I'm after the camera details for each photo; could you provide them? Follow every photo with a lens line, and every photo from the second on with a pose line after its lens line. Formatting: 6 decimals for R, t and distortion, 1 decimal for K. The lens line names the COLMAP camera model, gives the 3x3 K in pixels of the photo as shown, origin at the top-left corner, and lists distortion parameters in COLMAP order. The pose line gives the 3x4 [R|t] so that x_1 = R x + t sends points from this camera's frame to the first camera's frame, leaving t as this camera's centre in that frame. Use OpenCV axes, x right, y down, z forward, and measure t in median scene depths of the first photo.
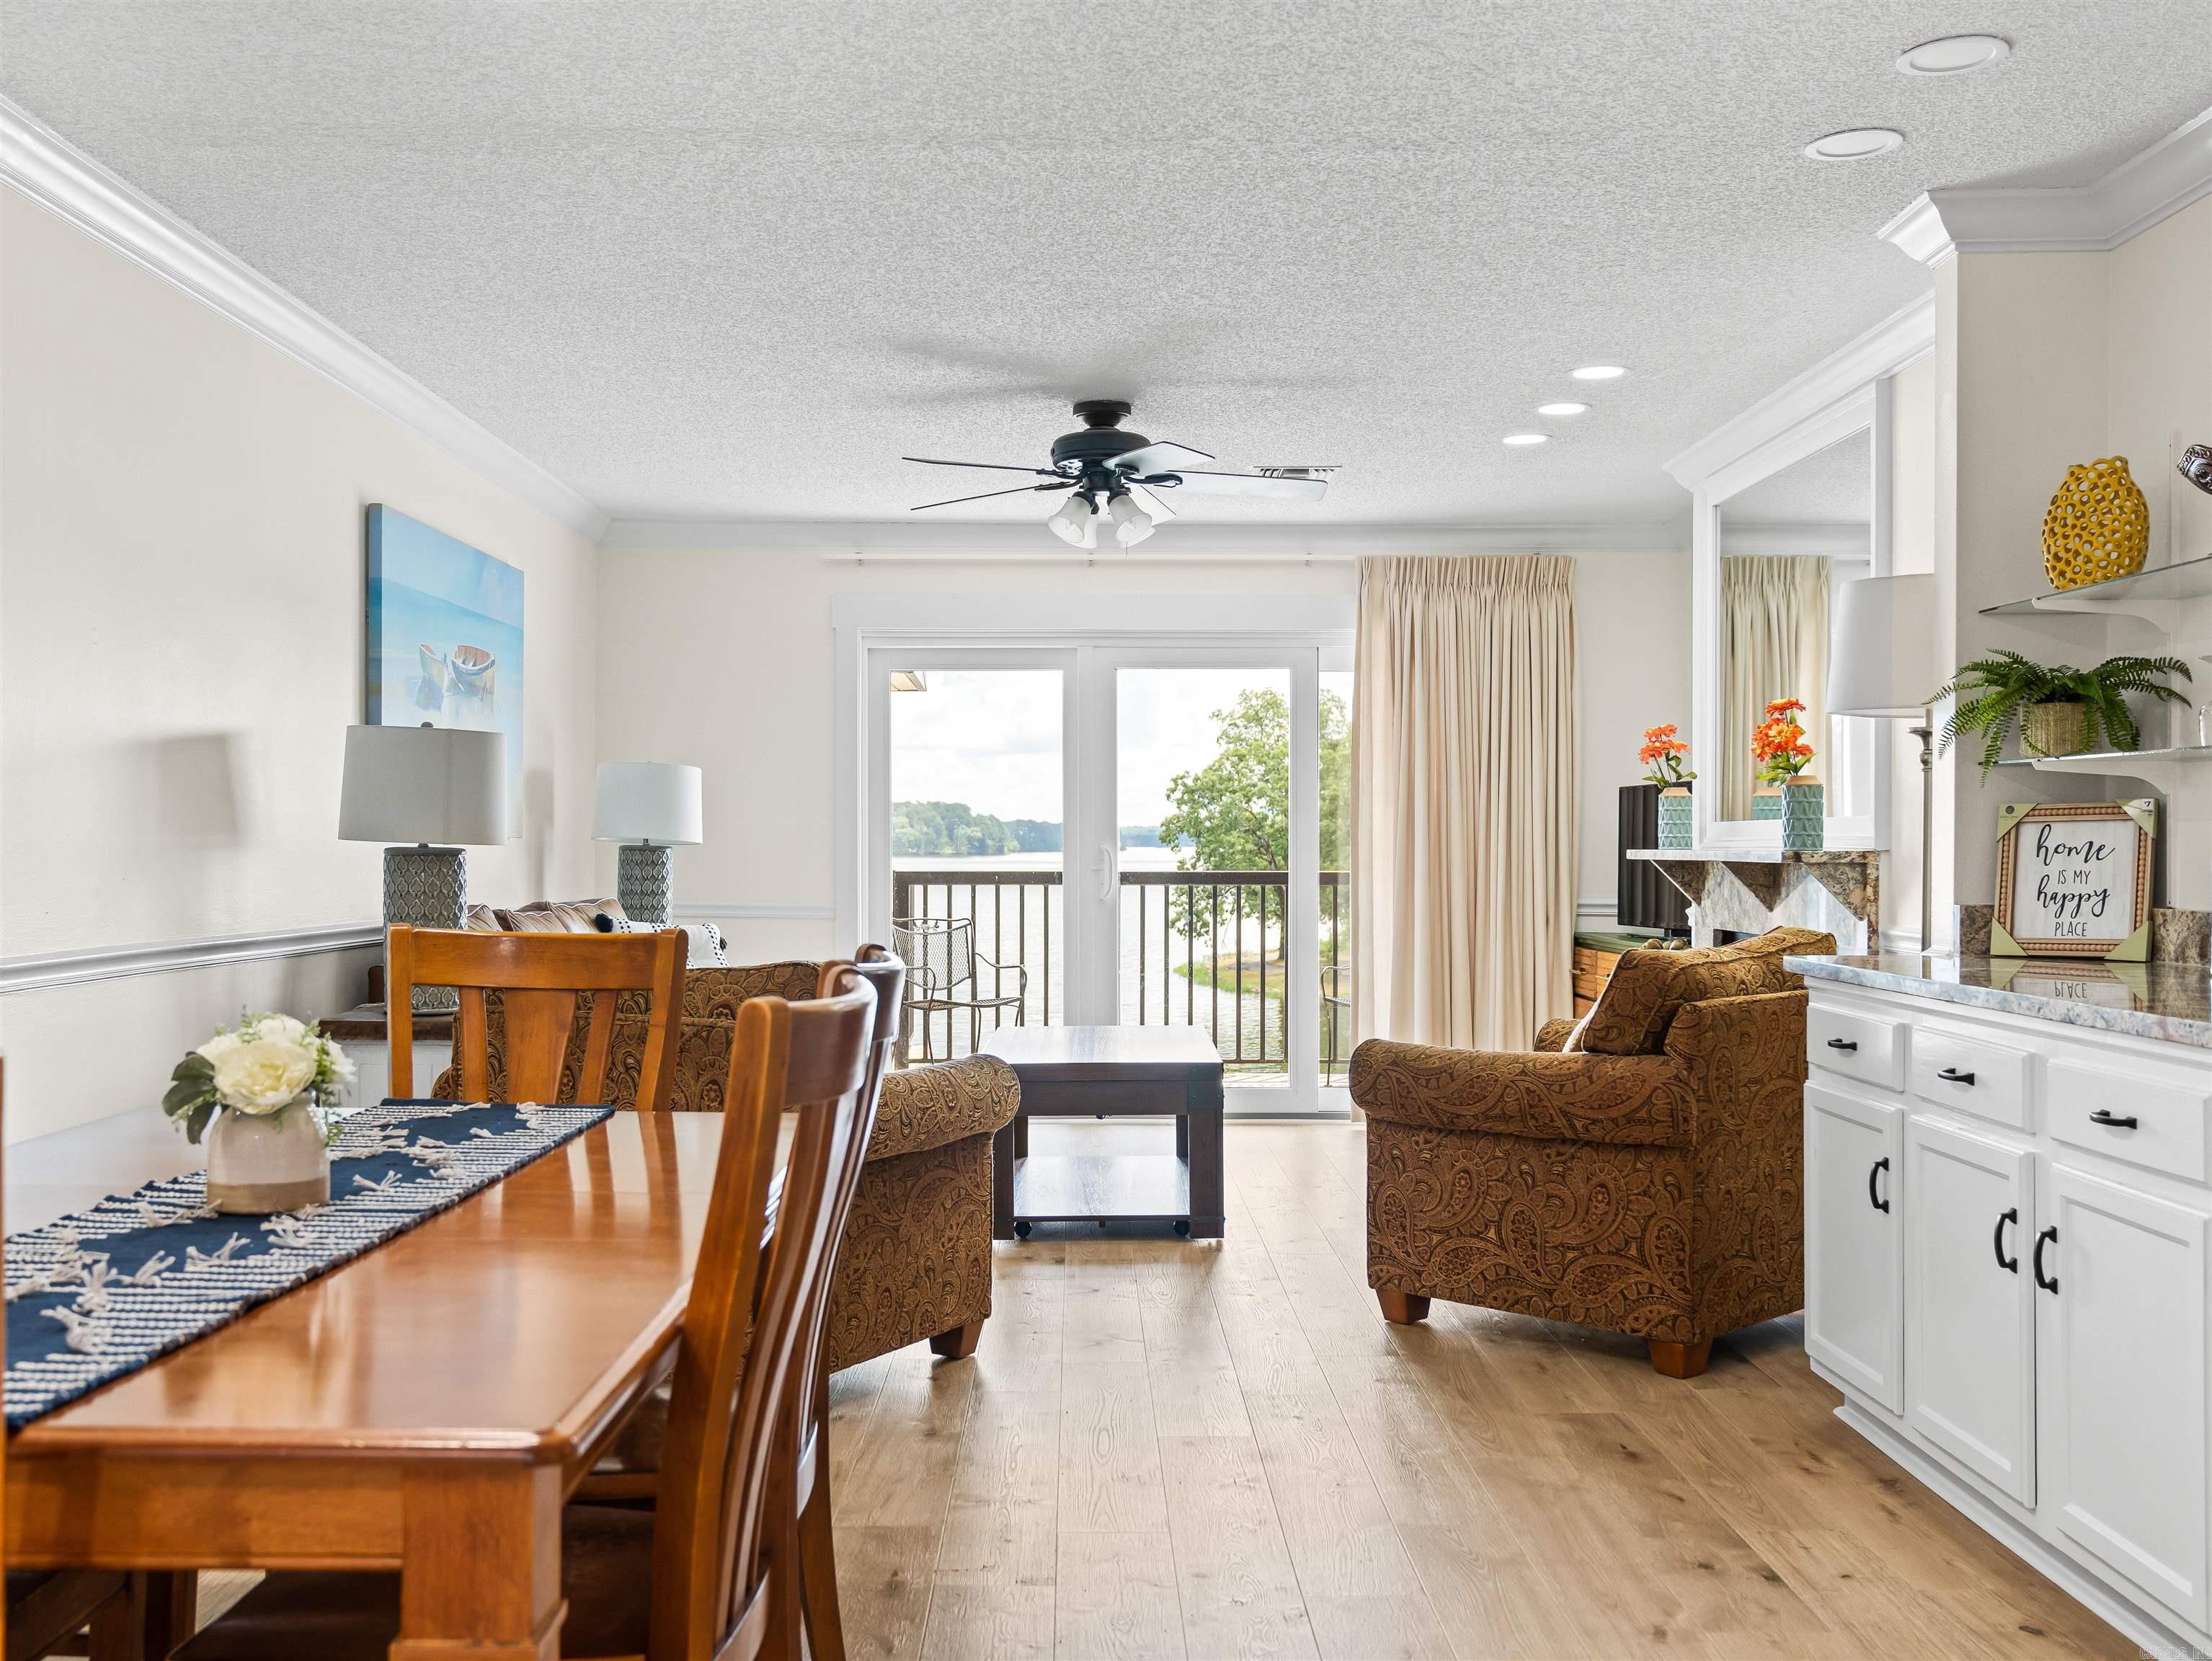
lens RADIAL K [[2129.4, 0, 1102.8], [0, 2129.4, 834.5], [0, 0, 1]] dist [-0.091461, 0.000000]
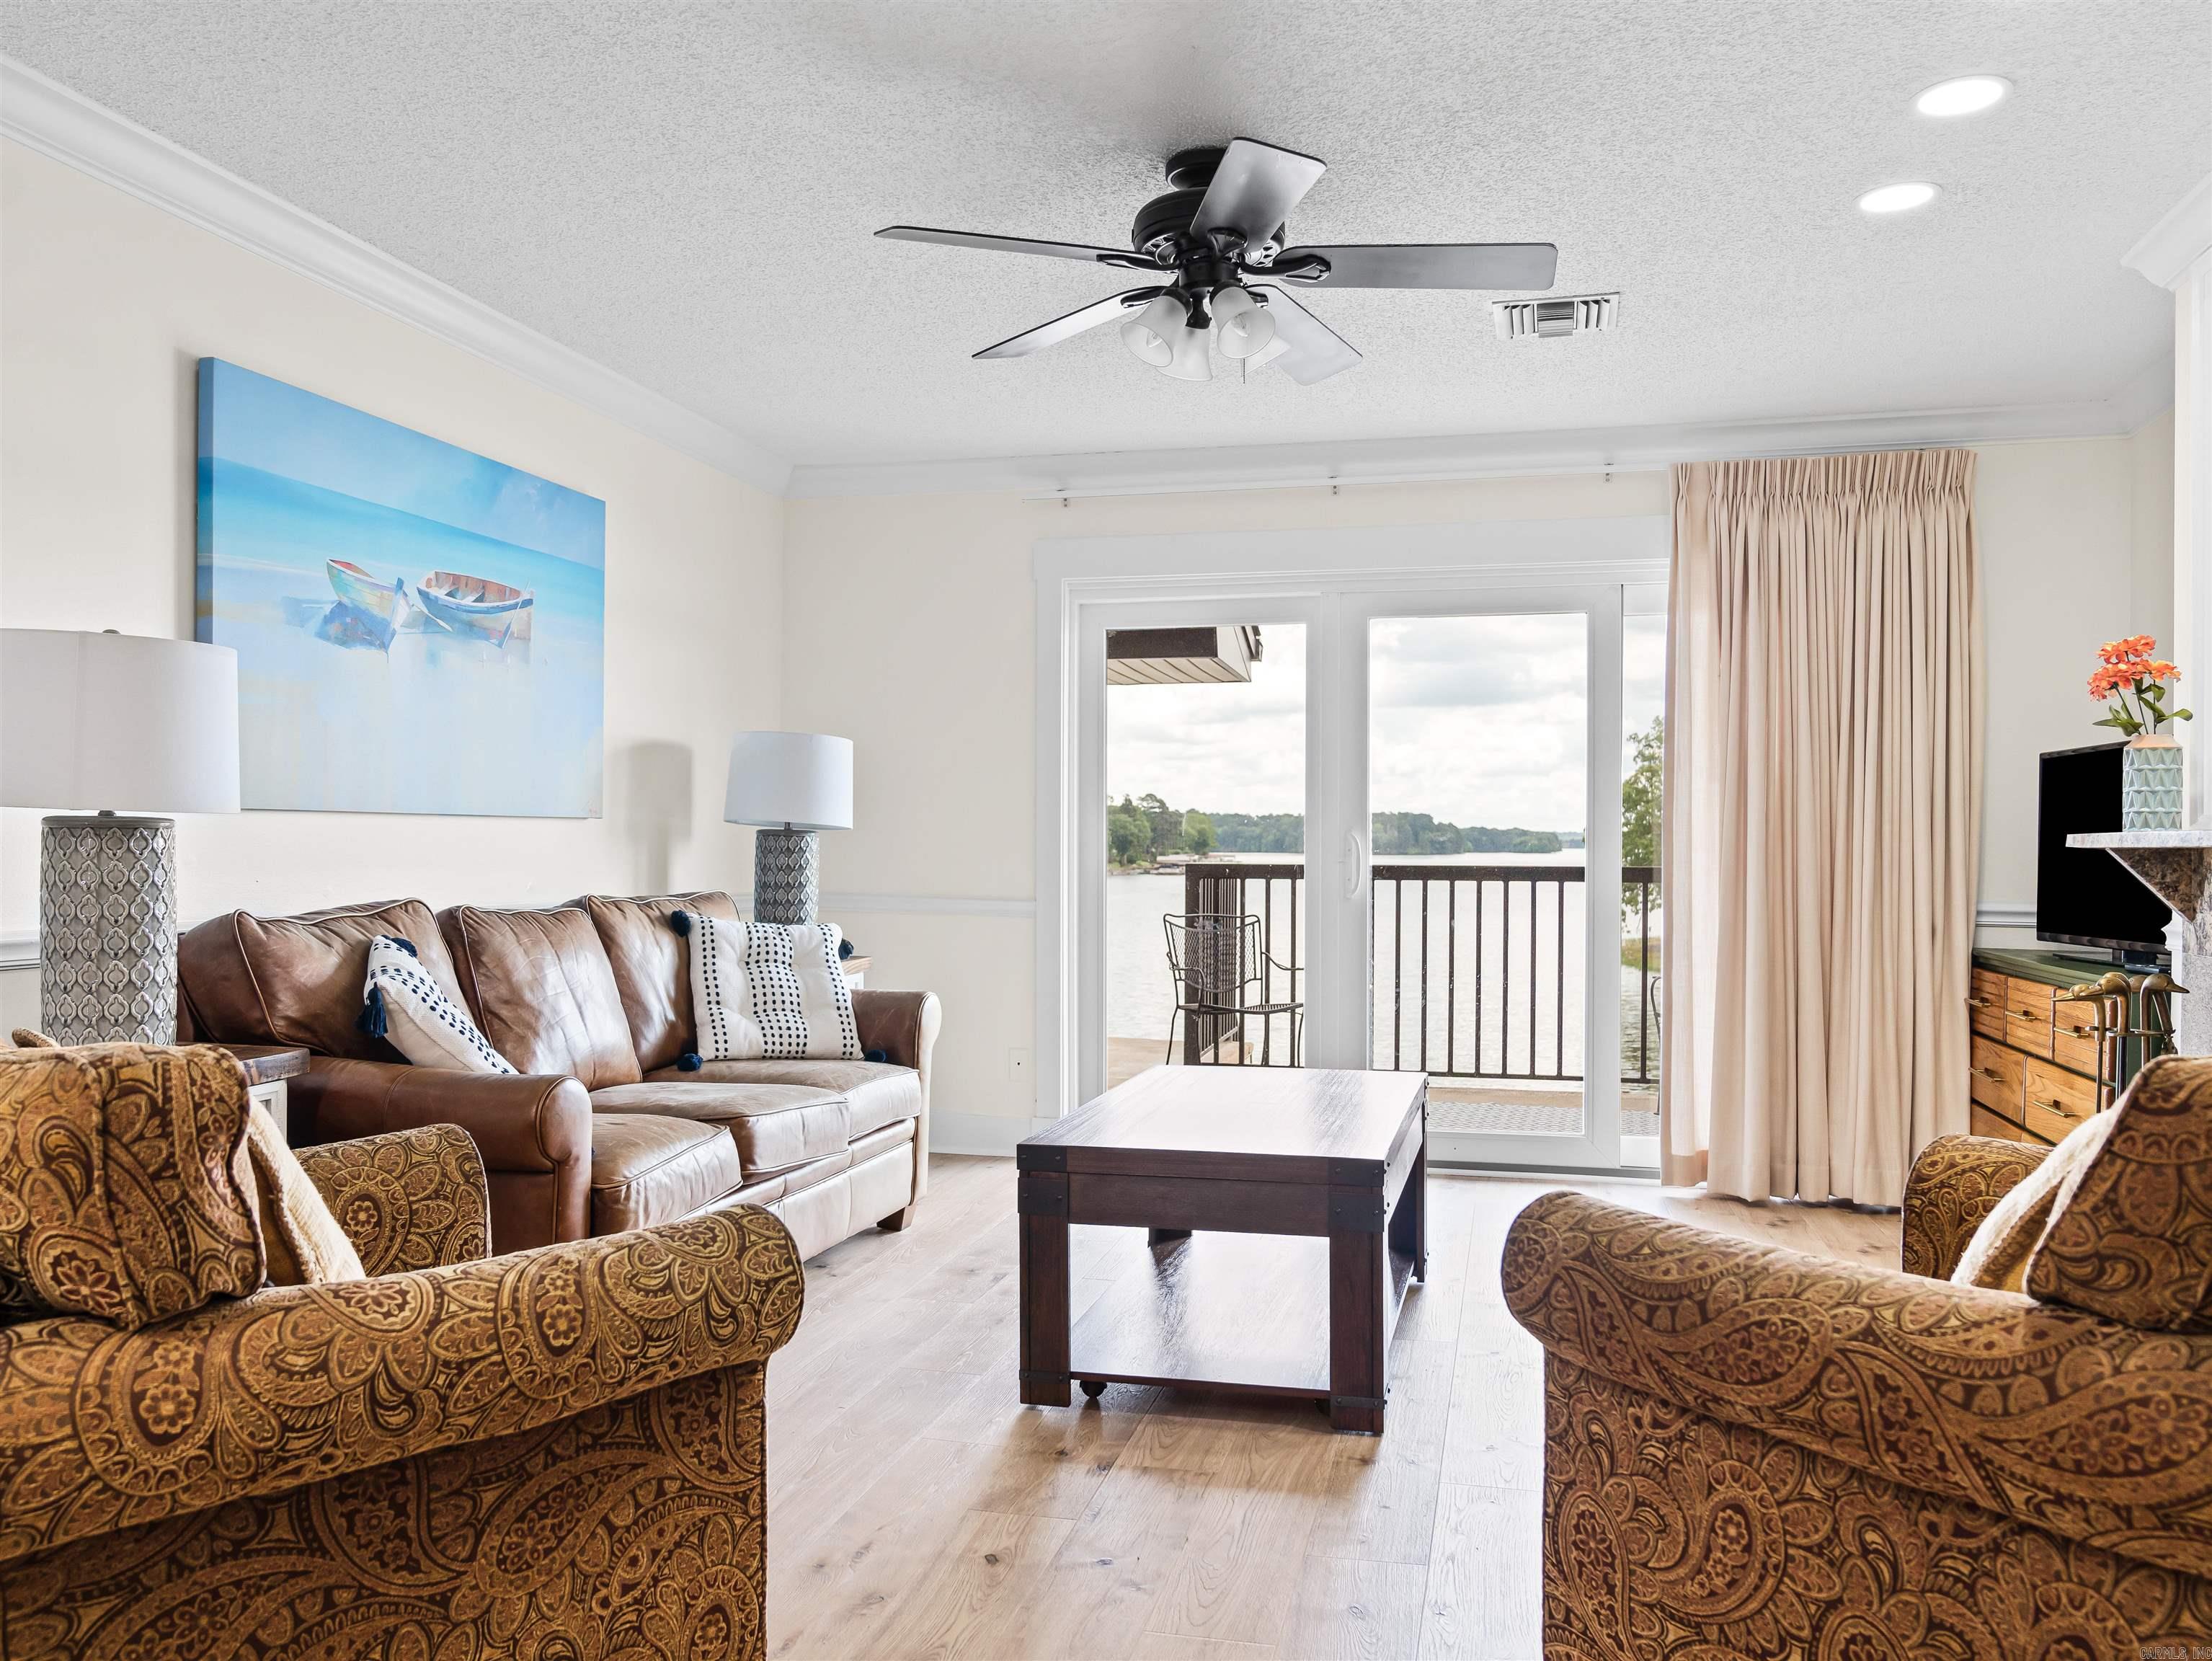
lens RADIAL K [[1681.6, 0, 1113.1], [0, 1681.6, 843.0], [0, 0, 1]] dist [-0.029464, 0.005324]
pose [[0.968951, 0.002994, -0.247233, 0.100972], [-0.002247, 0.999992, 0.003302, 0.010228], [0.247241, -0.002644, 0.968950, 0.482371]]
